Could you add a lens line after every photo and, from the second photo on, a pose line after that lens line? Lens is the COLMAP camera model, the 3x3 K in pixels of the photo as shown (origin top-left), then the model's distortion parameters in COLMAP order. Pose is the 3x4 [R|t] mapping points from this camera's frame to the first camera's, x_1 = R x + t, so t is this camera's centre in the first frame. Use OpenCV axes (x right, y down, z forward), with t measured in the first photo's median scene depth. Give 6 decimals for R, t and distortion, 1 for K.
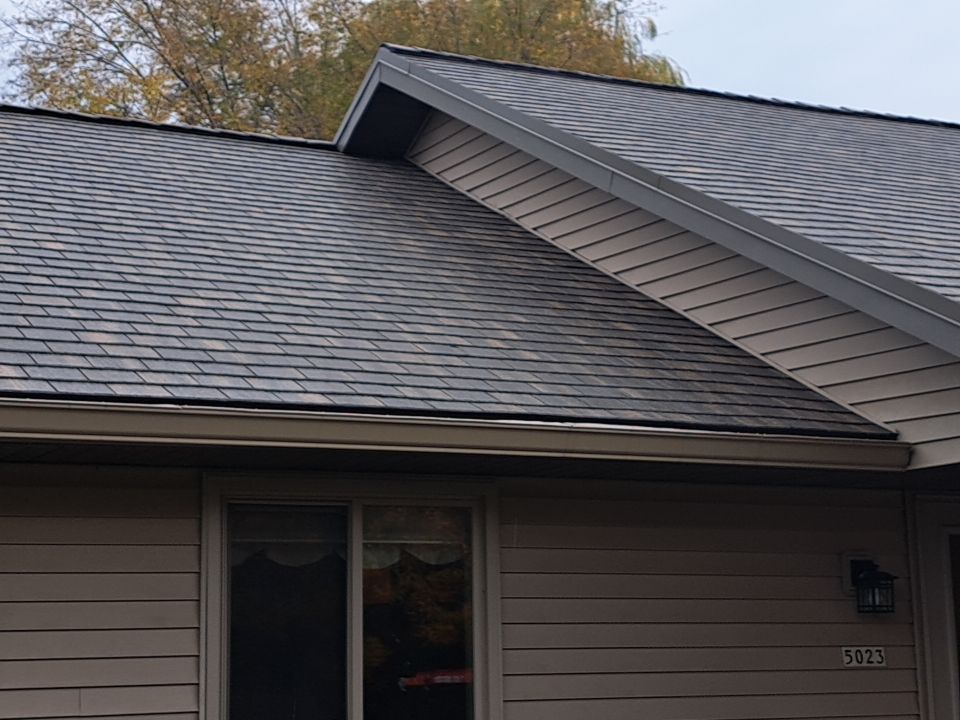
lens RADIAL K [[1950.1, 0, 478.7], [0, 1950.1, 355.8], [0, 0, 1]] dist [0.188158, 0.000000]
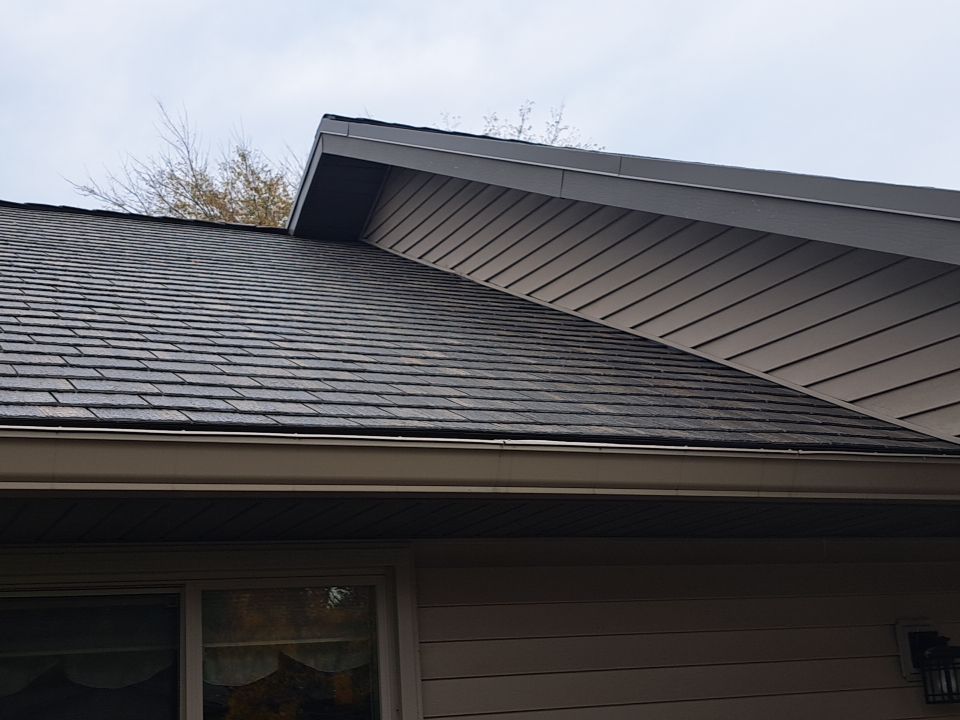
lens RADIAL K [[1381.7, 0, 466.2], [0, 1381.7, 384.5], [0, 0, 1]] dist [0.112289, 0.000000]
pose [[0.997995, -0.059339, -0.022020, 0.038717], [0.057377, 0.995059, -0.081022, 0.044063], [0.026719, 0.079596, 0.996469, 0.462370]]
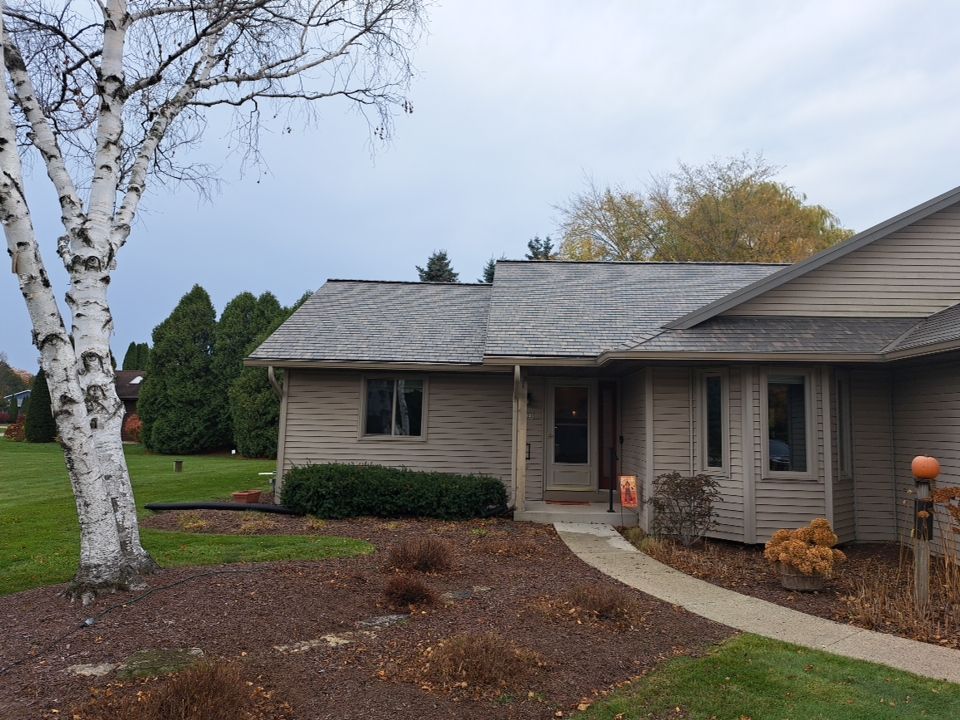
lens RADIAL K [[690.8, 0, 490.1], [0, 690.8, 354.7], [0, 0, 1]] dist [0.062833, -0.064316]
pose [[0.874744, -0.003033, -0.484577, 0.842200], [0.031437, 0.998229, 0.050501, -0.053350], [0.483565, -0.059409, 0.873290, -0.300049]]
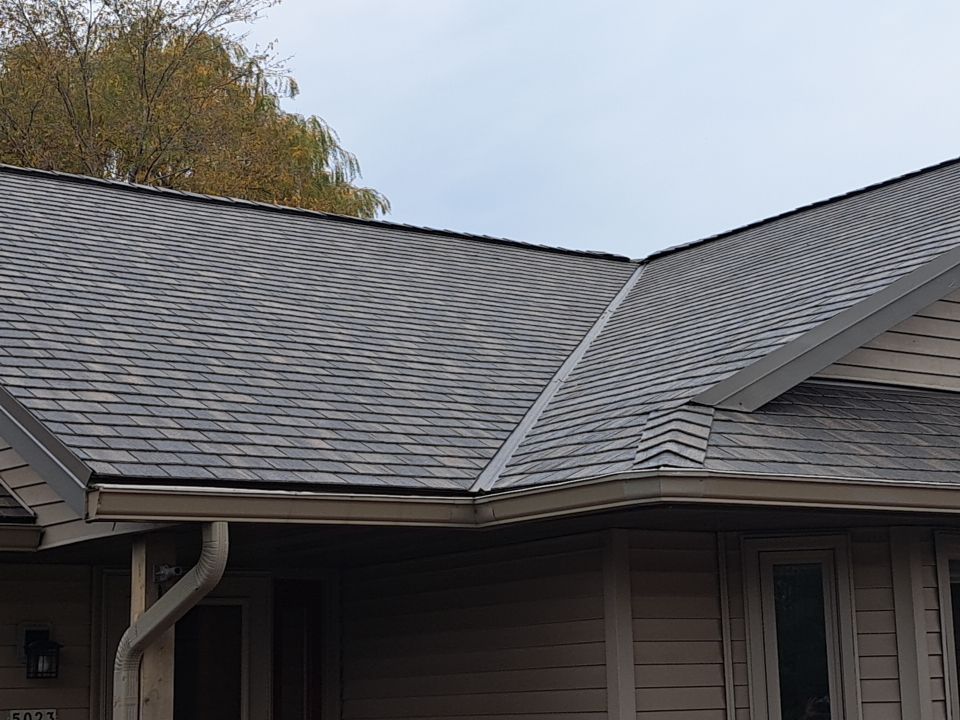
lens RADIAL K [[1950.1, 0, 505.0], [0, 1950.1, 341.0], [0, 0, 1]] dist [0.188158, 0.000000]
pose [[0.990025, 0.027936, 0.138093, 0.301011], [-0.023977, 0.999255, -0.030254, -0.030207], [-0.138835, 0.026641, 0.989957, -0.131143]]
